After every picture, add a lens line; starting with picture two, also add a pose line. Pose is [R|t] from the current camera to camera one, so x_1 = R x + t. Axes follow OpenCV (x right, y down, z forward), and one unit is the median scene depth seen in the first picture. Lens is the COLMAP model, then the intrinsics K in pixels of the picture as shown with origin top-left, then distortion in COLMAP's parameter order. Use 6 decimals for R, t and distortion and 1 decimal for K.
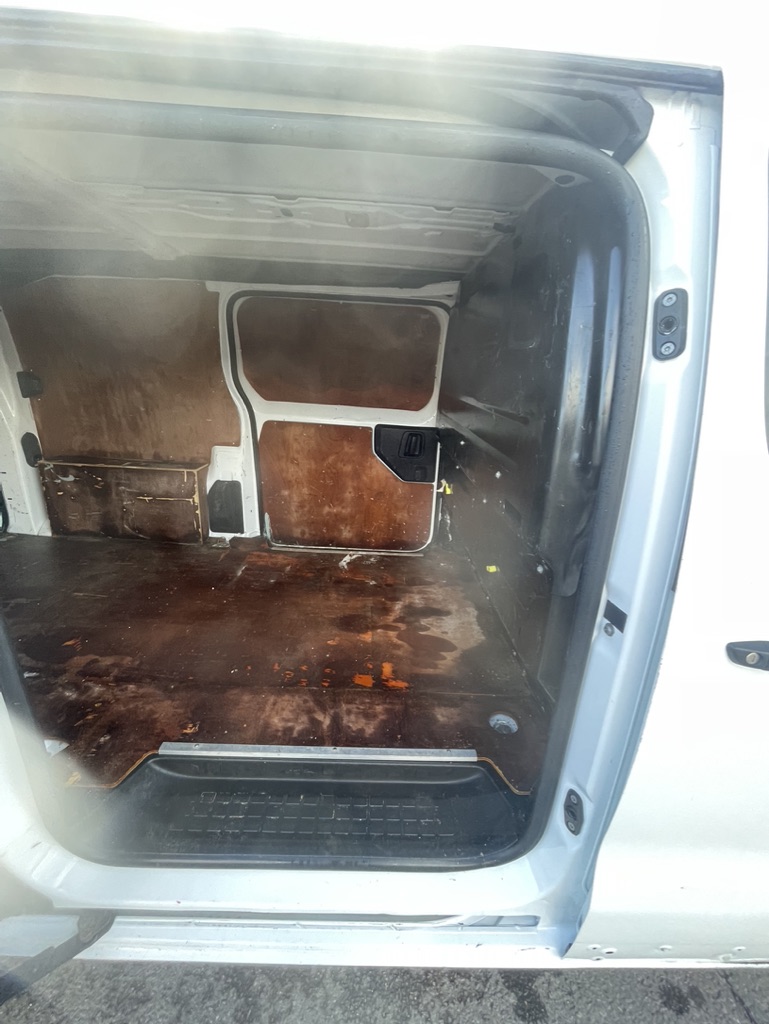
lens RADIAL K [[416.1, 0, 385.3], [0, 416.1, 514.1], [0, 0, 1]] dist [-0.000639, -0.000805]
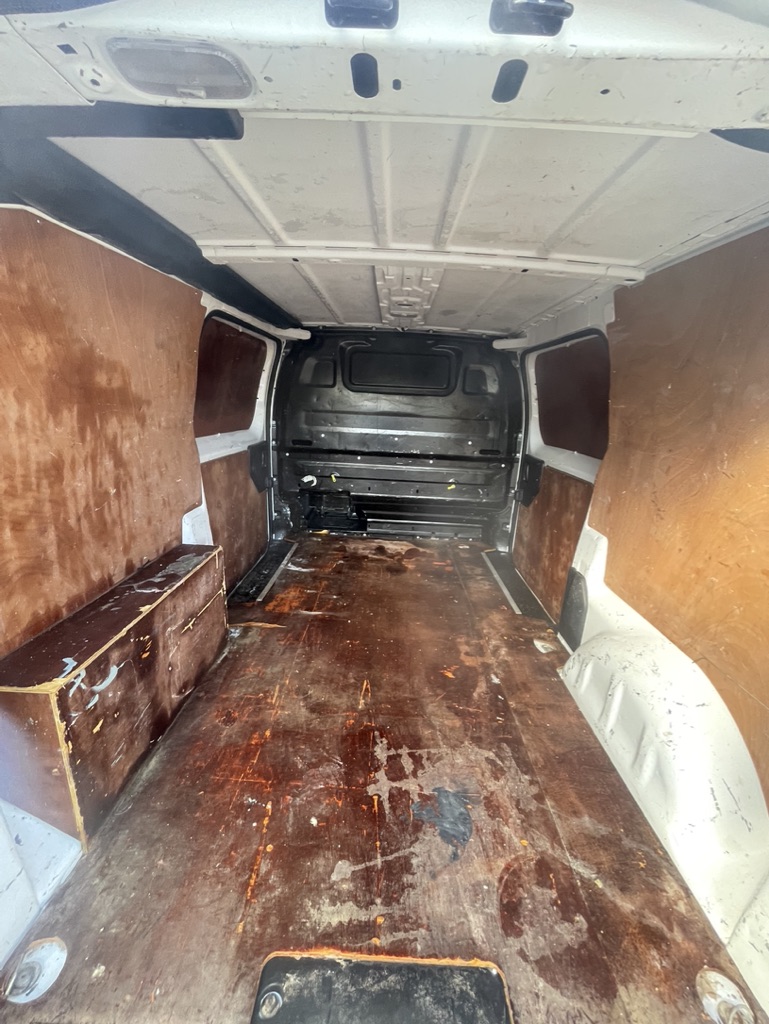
lens RADIAL K [[416.1, 0, 385.8], [0, 416.1, 513.5], [0, 0, 1]] dist [-0.000639, -0.000805]
pose [[0.039225, -0.320050, 0.946588, -1.311733], [0.284345, 0.911728, 0.296481, -0.344051], [-0.957919, 0.257528, 0.126767, 0.730849]]
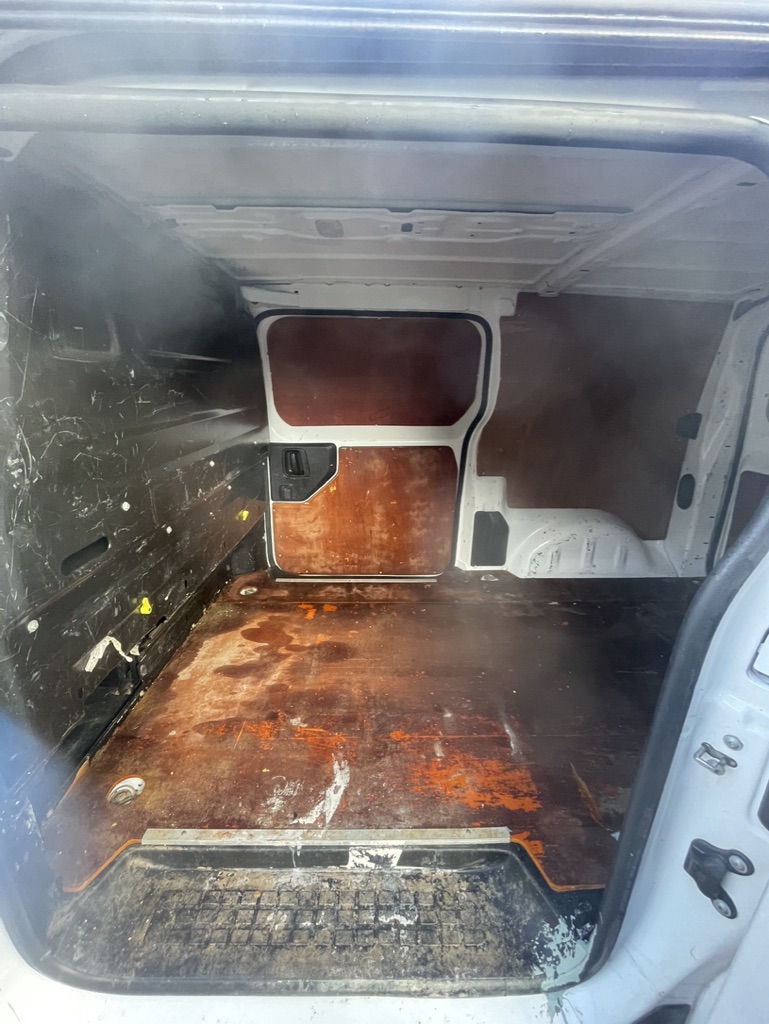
lens RADIAL K [[416.1, 0, 391.0], [0, 416.1, 513.4], [0, 0, 1]] dist [-0.000639, -0.000805]
pose [[-0.997460, -0.068151, -0.020713, -0.154819], [-0.066820, 0.794573, 0.603480, -0.532049], [-0.024670, 0.603332, -0.797109, 1.440621]]
